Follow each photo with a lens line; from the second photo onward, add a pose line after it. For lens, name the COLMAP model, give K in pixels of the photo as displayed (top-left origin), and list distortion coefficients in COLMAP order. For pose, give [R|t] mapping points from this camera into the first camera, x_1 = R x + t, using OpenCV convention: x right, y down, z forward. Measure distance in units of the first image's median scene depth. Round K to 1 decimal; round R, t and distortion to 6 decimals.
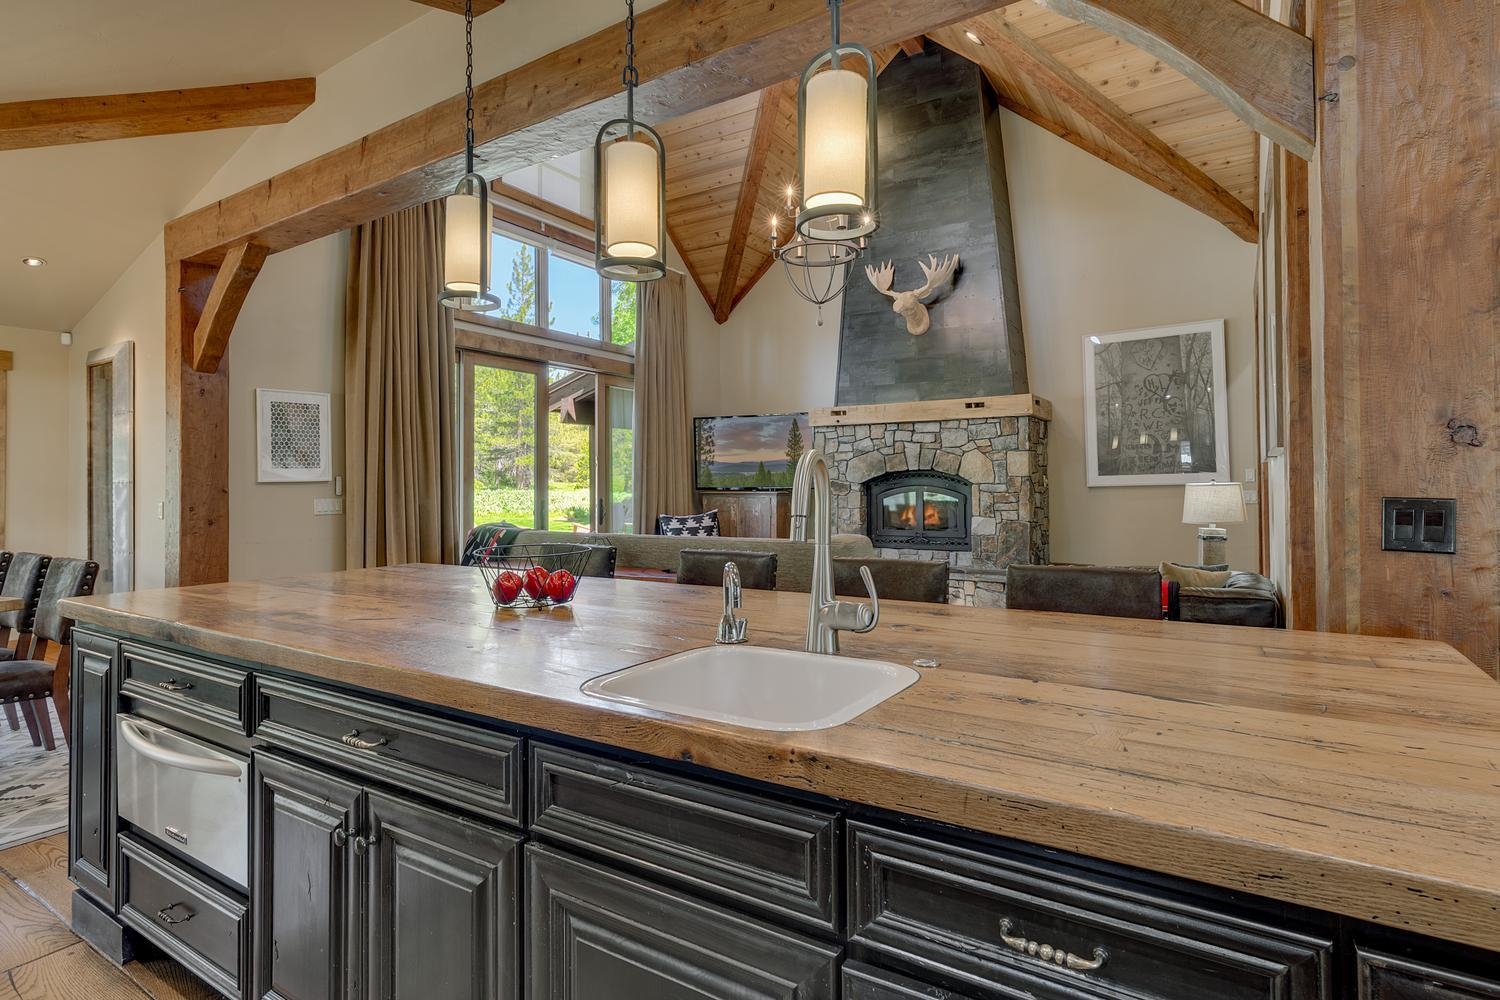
lens RADIAL K [[746.2, 0, 728.5], [0, 746.2, 475.4], [0, 0, 1]] dist [0.012074, -0.000305]
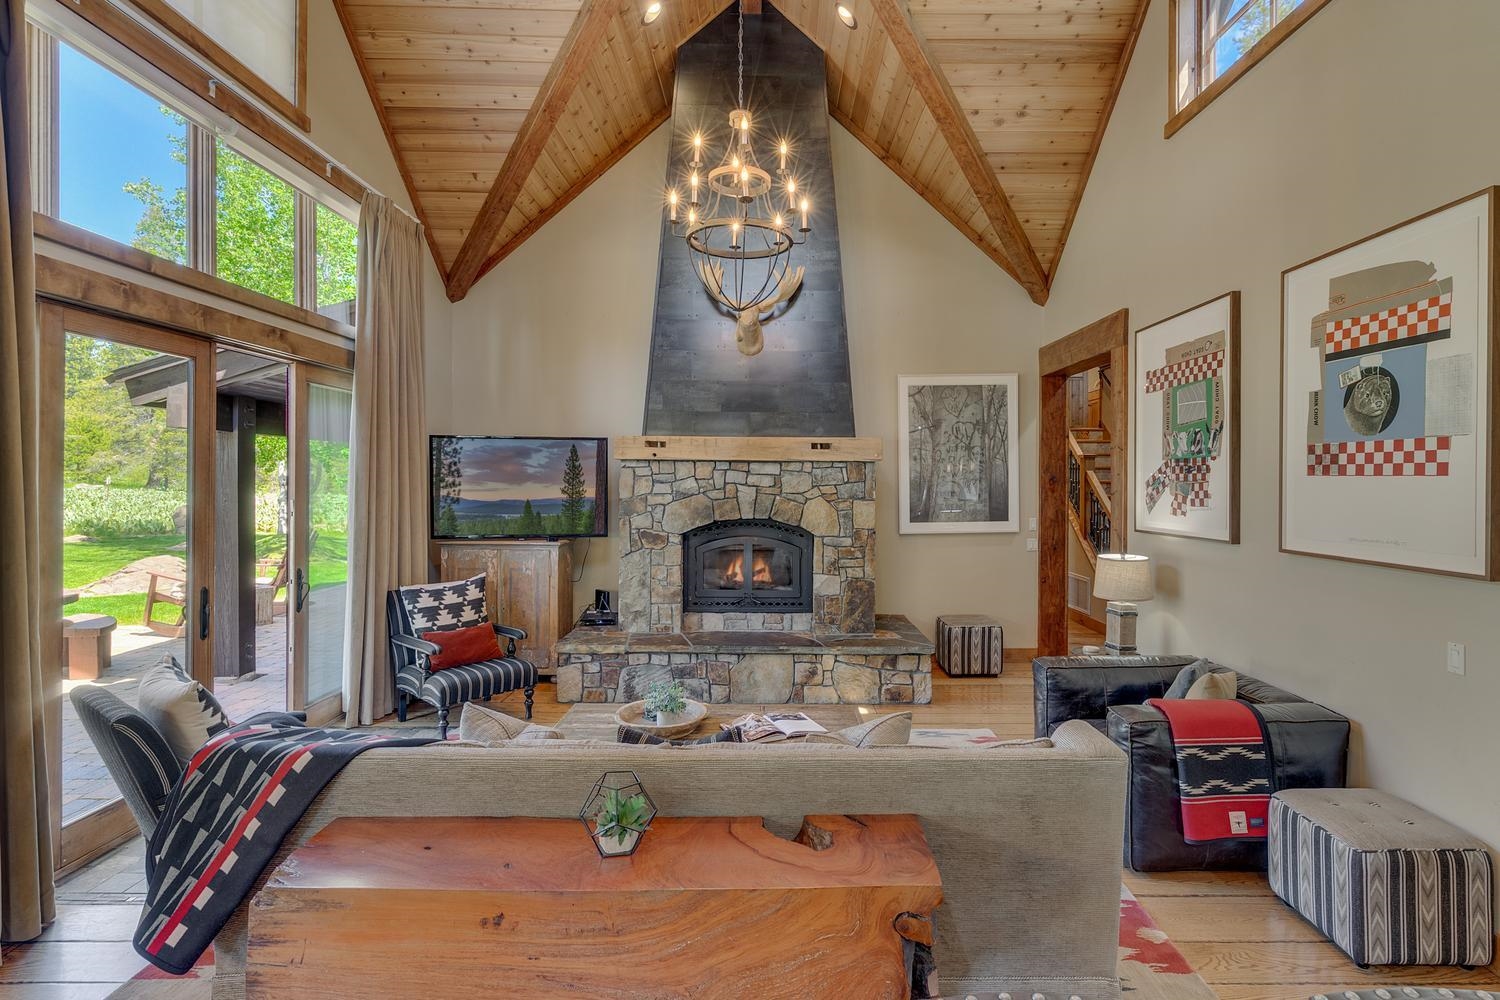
lens RADIAL K [[746.2, 0, 747.7], [0, 746.2, 485.8], [0, 0, 1]] dist [0.012074, -0.000305]
pose [[0.843678, 0.010995, 0.536738, -0.197623], [-0.024639, 0.999530, 0.018255, -0.059090], [-0.536284, -0.028627, 0.843552, 0.301028]]
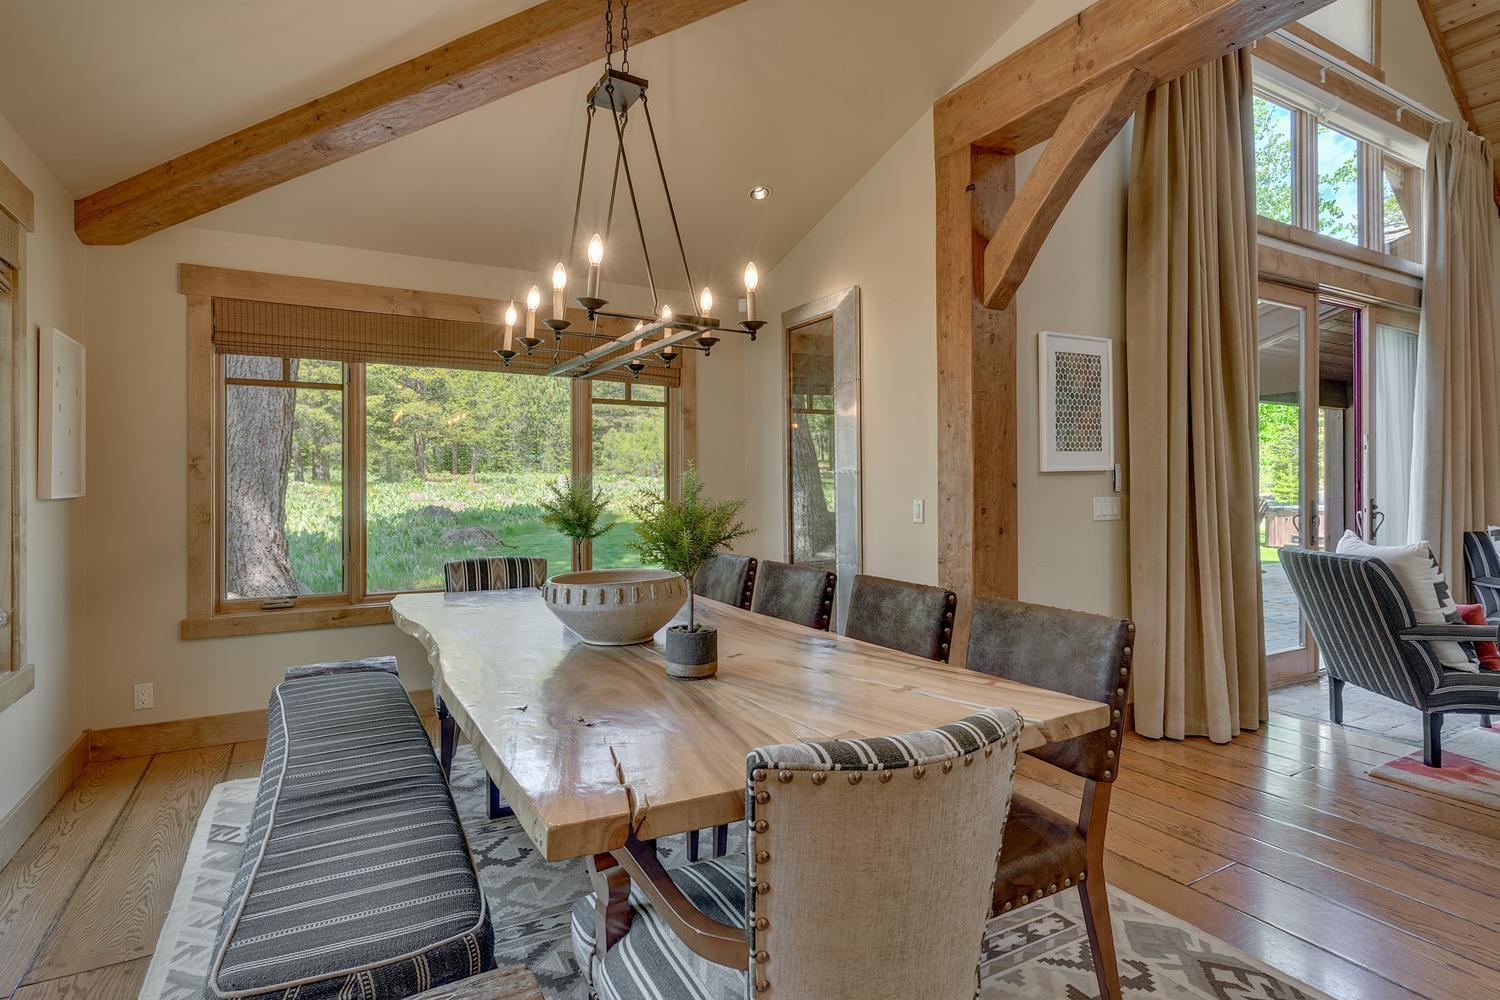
lens RADIAL K [[746.2, 0, 747.7], [0, 746.2, 486.7], [0, 0, 1]] dist [0.012074, -0.000305]
pose [[0.900207, 0.000491, -0.435461, -0.386278], [0.005057, 0.999920, 0.011581, 0.008940], [0.435432, -0.012628, 0.900133, 0.188332]]
